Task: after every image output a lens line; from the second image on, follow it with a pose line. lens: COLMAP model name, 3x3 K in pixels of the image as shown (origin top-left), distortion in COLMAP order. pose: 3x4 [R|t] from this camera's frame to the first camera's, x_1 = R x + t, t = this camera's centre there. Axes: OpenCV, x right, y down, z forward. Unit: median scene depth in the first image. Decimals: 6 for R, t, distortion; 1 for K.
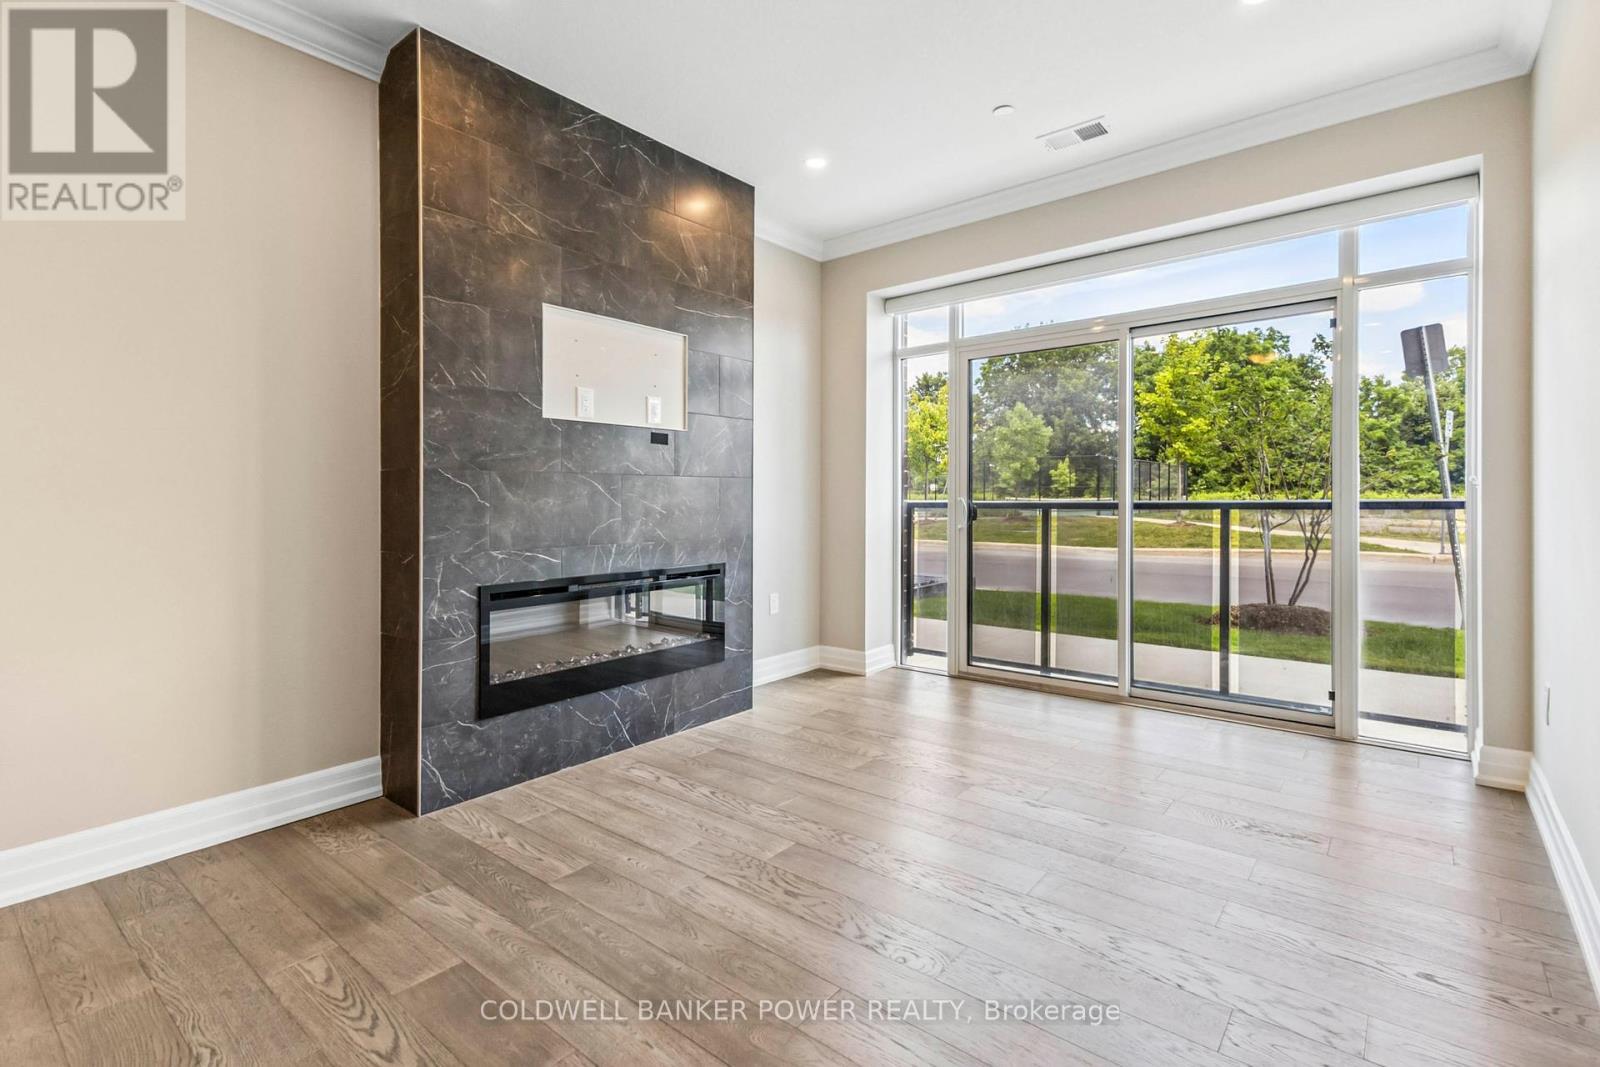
lens RADIAL K [[738.5, 0, 800.1], [0, 738.5, 515.8], [0, 0, 1]] dist [0.022353, -0.005239]
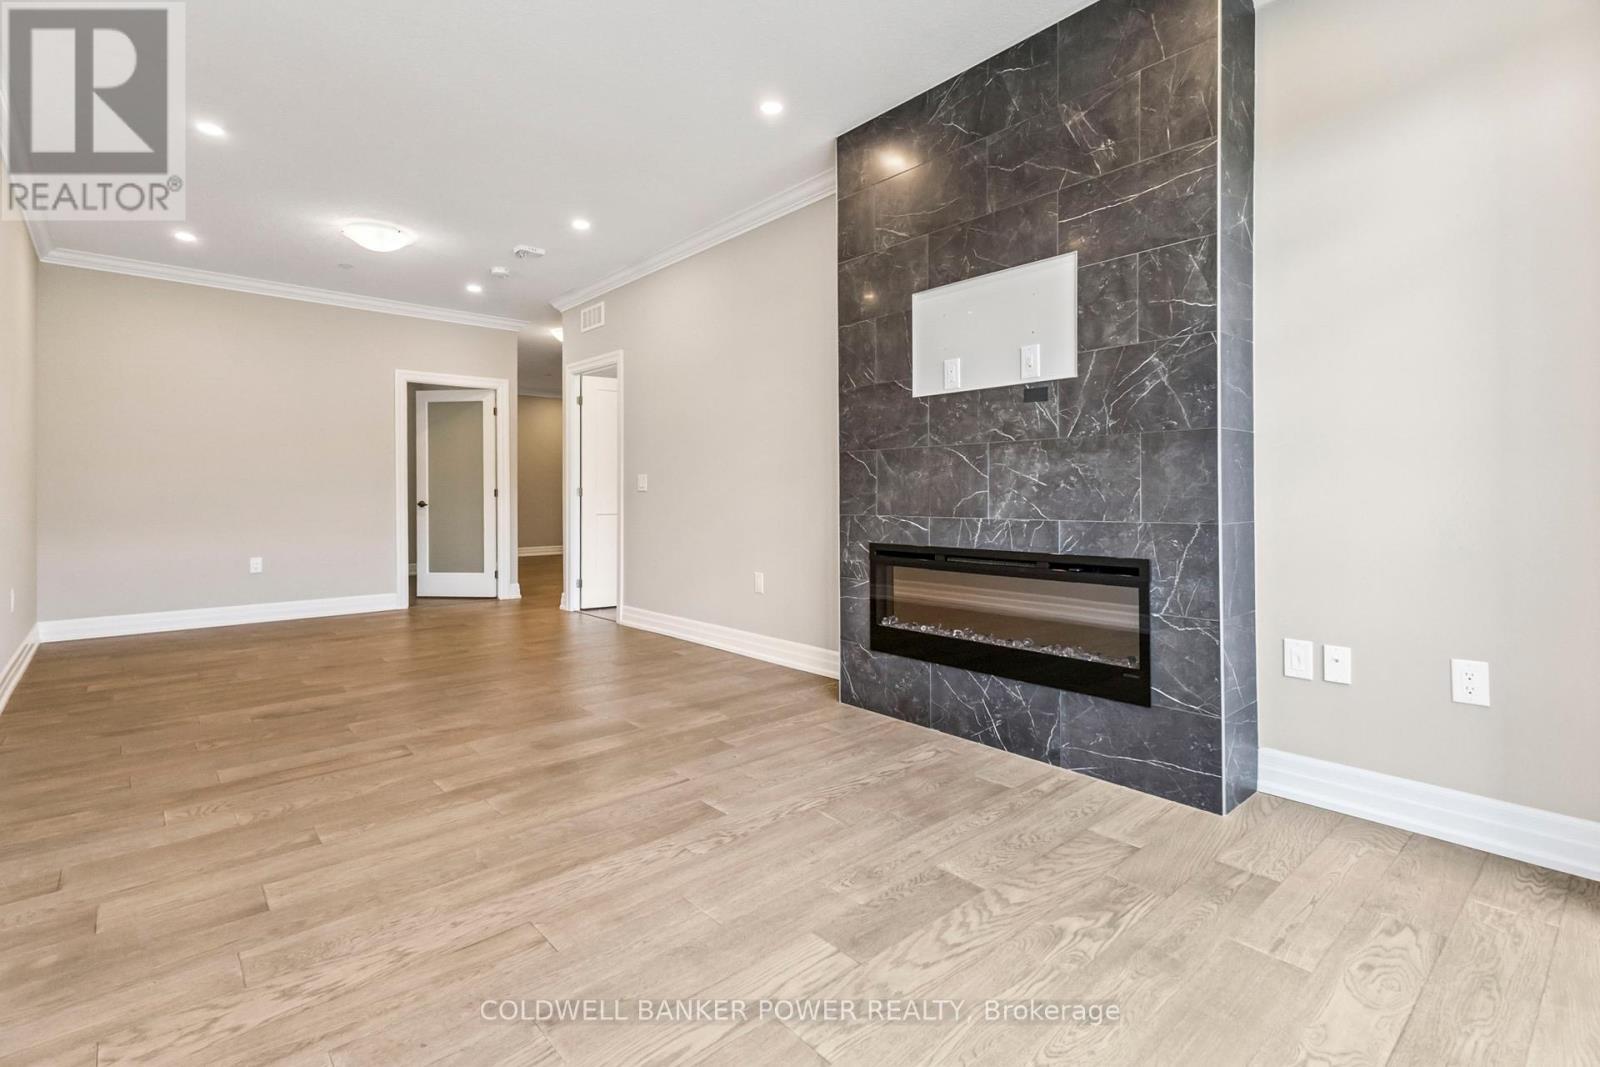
lens RADIAL K [[749.4, 0, 799.8], [0, 749.4, 494.5], [0, 0, 1]] dist [0.024671, -0.005140]
pose [[-0.156643, 0.007602, -0.987626, 0.777143], [-0.015974, 0.999820, 0.010229, 0.002509], [0.987526, 0.017378, -0.156494, 1.001930]]
